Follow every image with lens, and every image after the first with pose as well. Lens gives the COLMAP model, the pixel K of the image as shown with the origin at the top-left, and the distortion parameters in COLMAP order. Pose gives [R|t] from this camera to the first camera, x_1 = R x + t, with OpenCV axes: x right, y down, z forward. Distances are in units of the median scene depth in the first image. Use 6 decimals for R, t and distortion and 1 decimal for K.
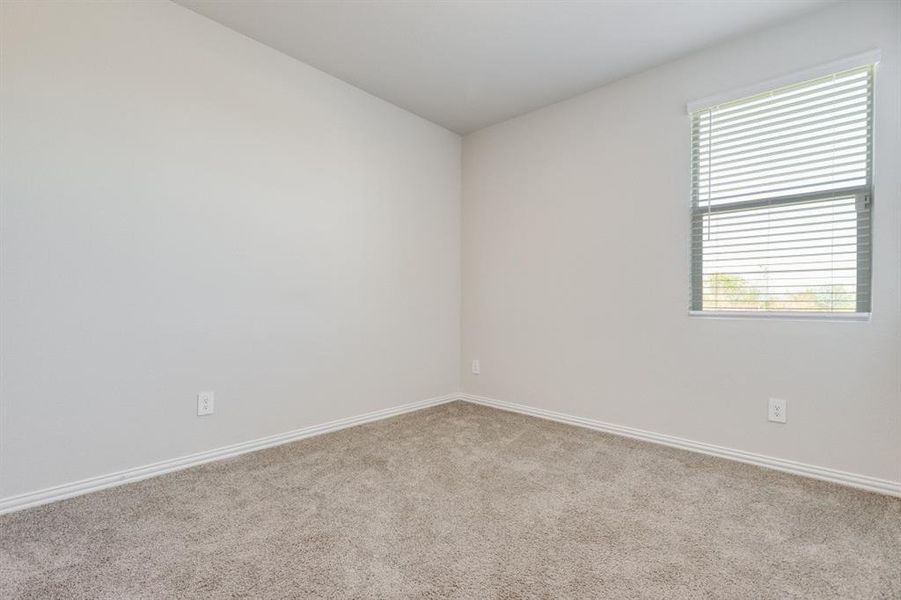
lens RADIAL K [[412.2, 0, 446.2], [0, 412.2, 304.2], [0, 0, 1]] dist [-0.000238, -0.000371]
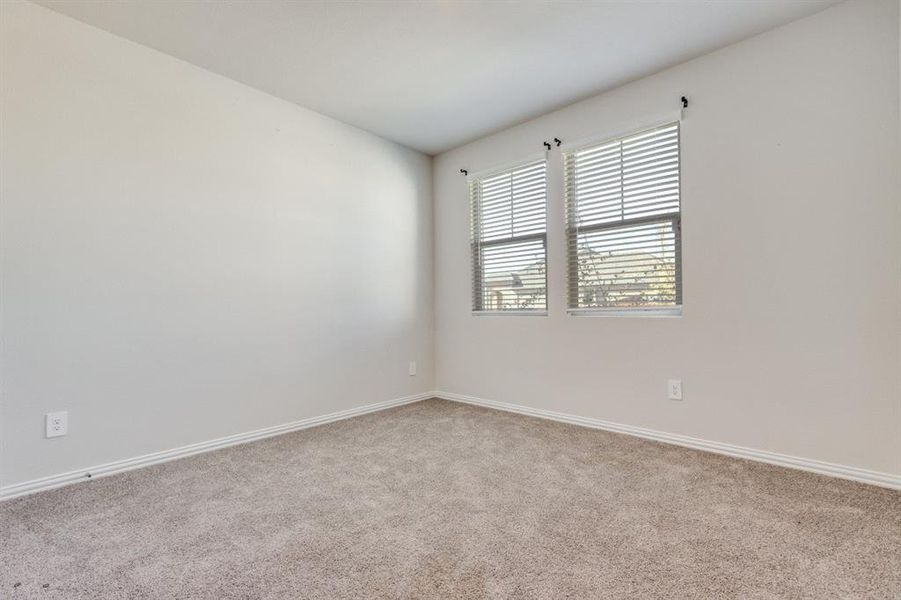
lens RADIAL K [[401.1, 0, 448.6], [0, 401.1, 303.3], [0, 0, 1]] dist [0.000119, 0.000192]
pose [[0.999802, -0.019853, -0.000953, 0.232652], [0.019838, 0.999713, -0.013424, 0.001929], [0.001219, 0.013403, 0.999909, -0.215153]]
